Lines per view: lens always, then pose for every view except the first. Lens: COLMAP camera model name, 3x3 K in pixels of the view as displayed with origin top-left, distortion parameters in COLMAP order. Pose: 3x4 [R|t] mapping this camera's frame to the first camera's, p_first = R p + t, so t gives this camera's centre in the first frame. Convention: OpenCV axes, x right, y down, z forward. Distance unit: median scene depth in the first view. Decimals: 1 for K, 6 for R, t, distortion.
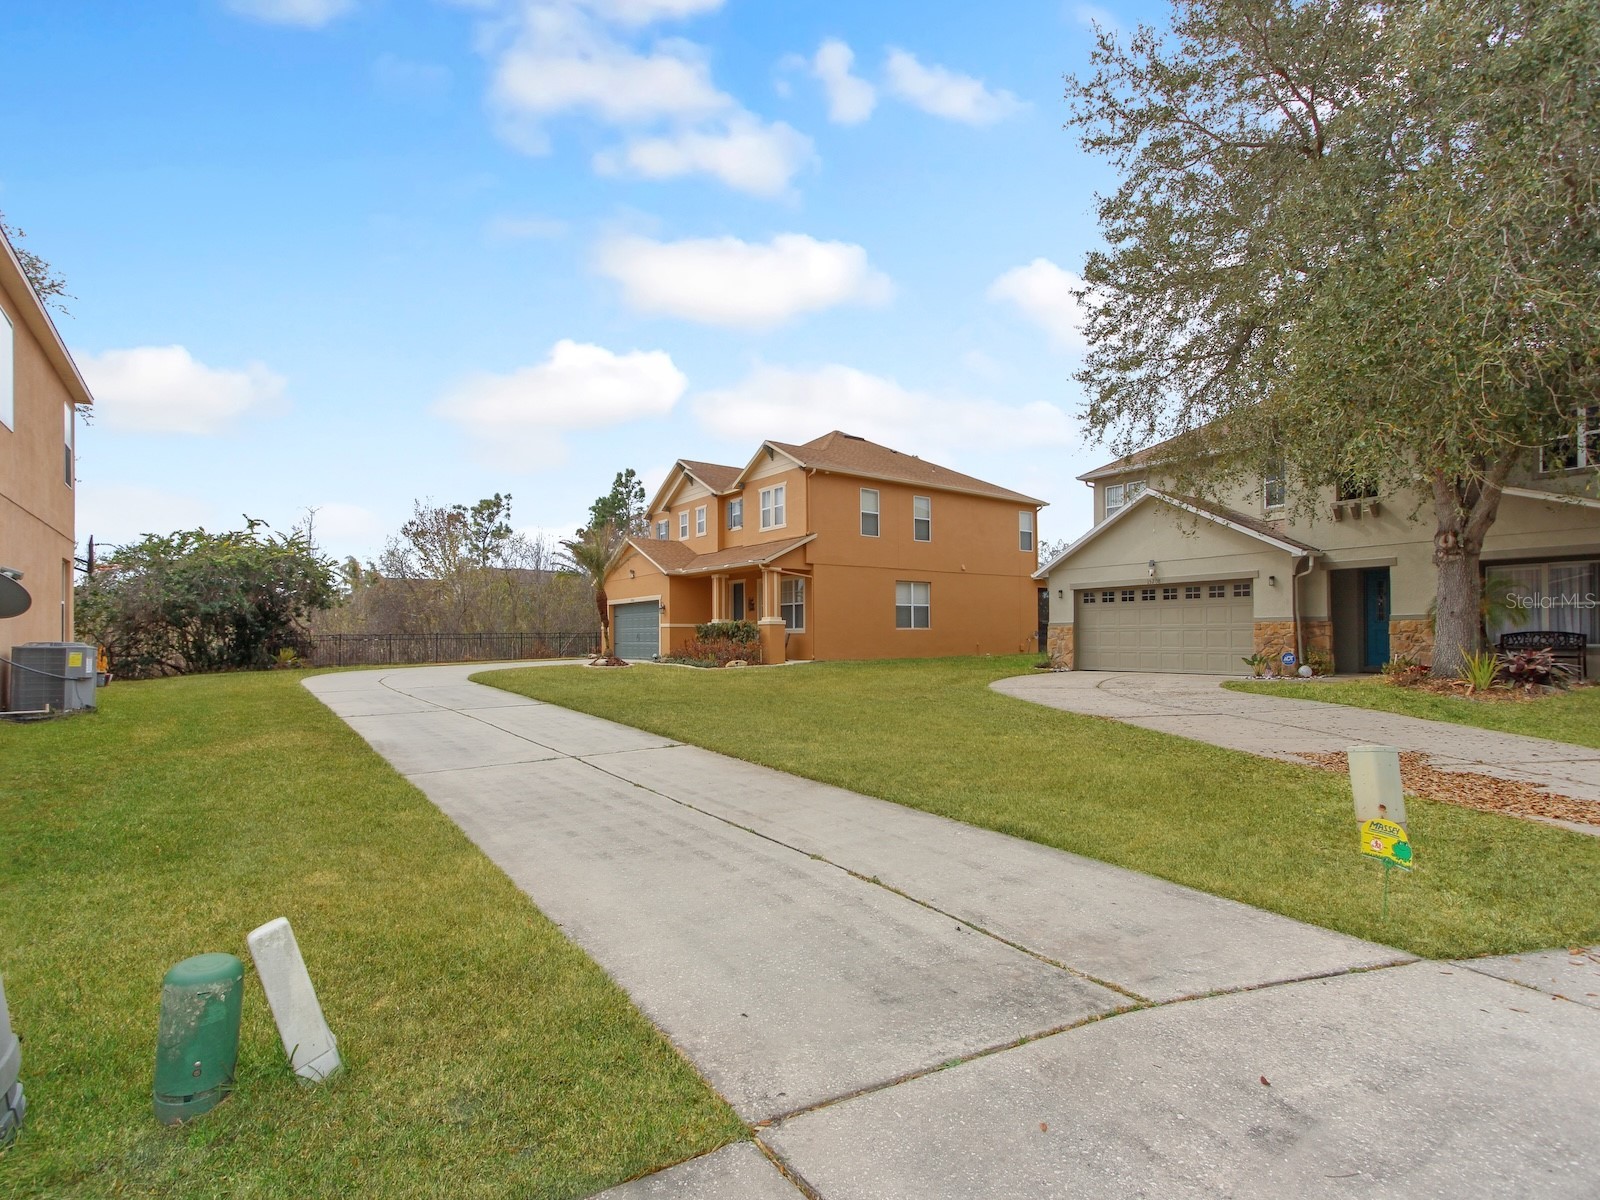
lens RADIAL K [[714.4, 0, 800.0], [0, 714.4, 600.0], [0, 0, 1]] dist [-0.000183, -0.000038]
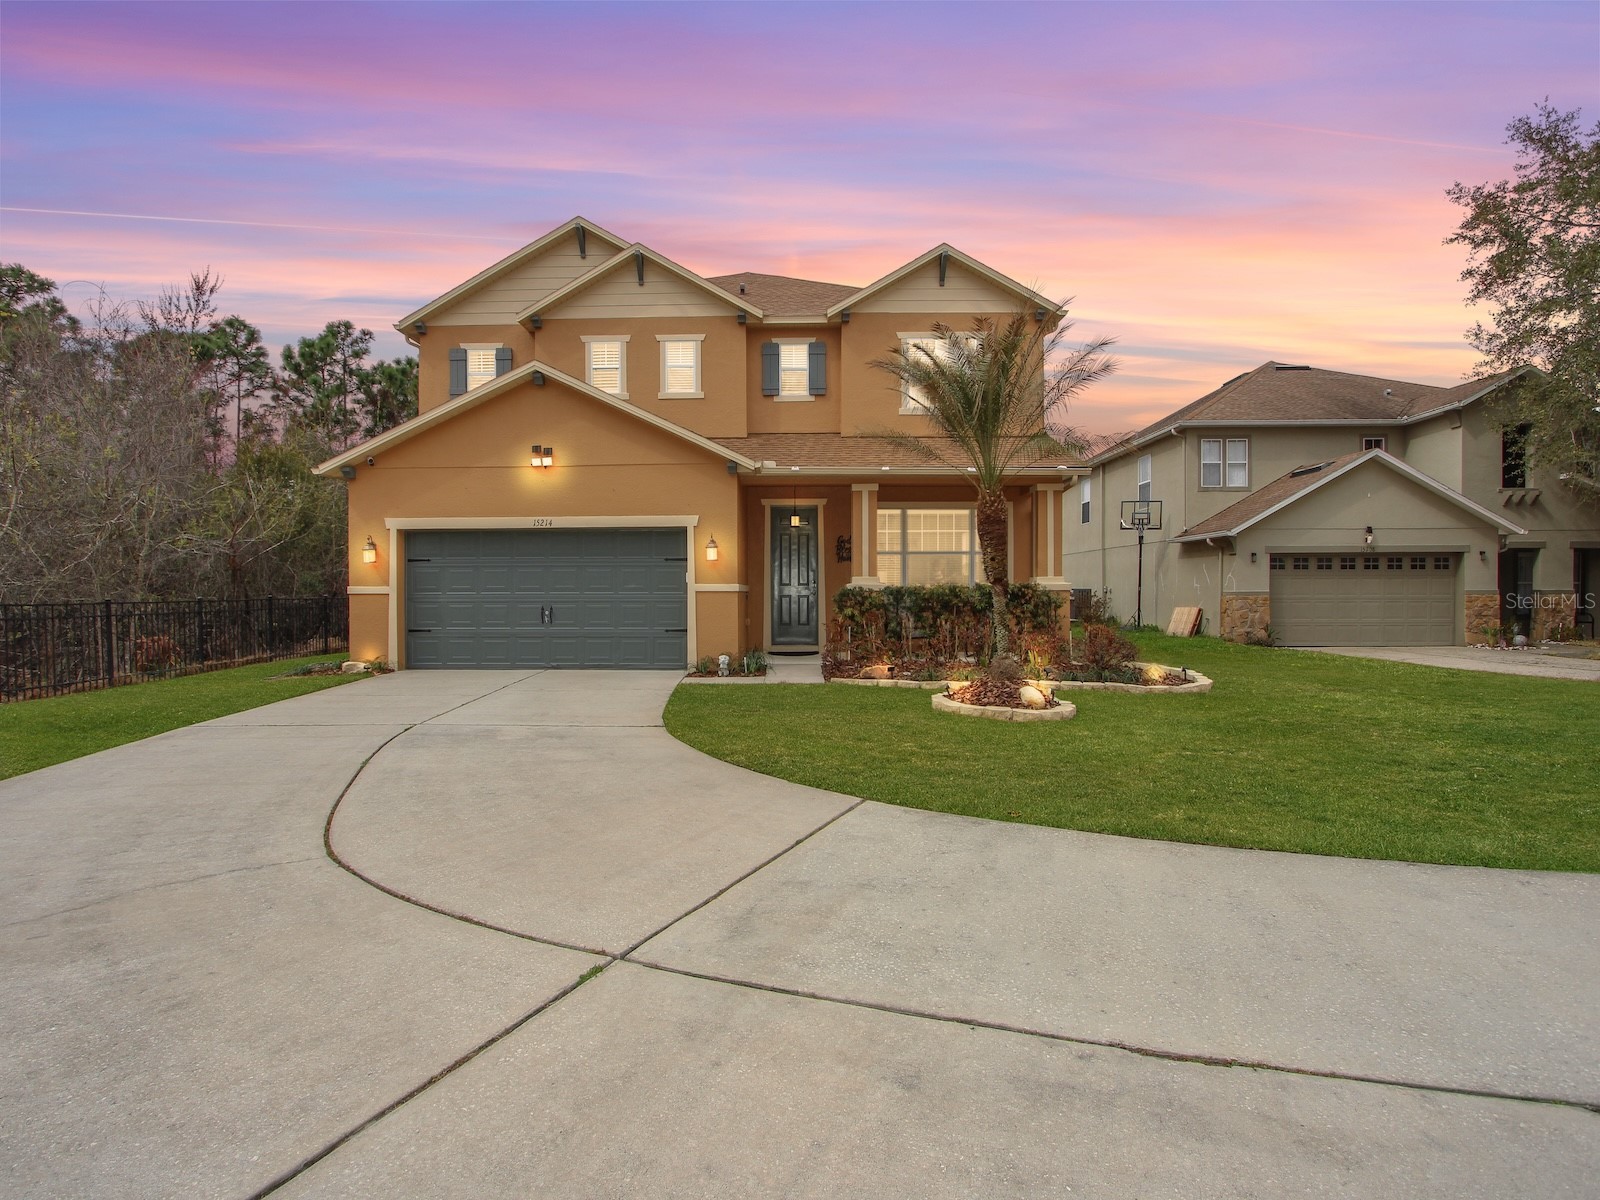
lens RADIAL K [[714.4, 0, 800.0], [0, 714.4, 600.0], [0, 0, 1]] dist [-0.000183, -0.000038]
pose [[0.660881, 0.007490, 0.750453, -0.673229], [-0.041719, 0.998771, 0.026771, 0.044631], [-0.749330, -0.049001, 0.660381, 0.904782]]
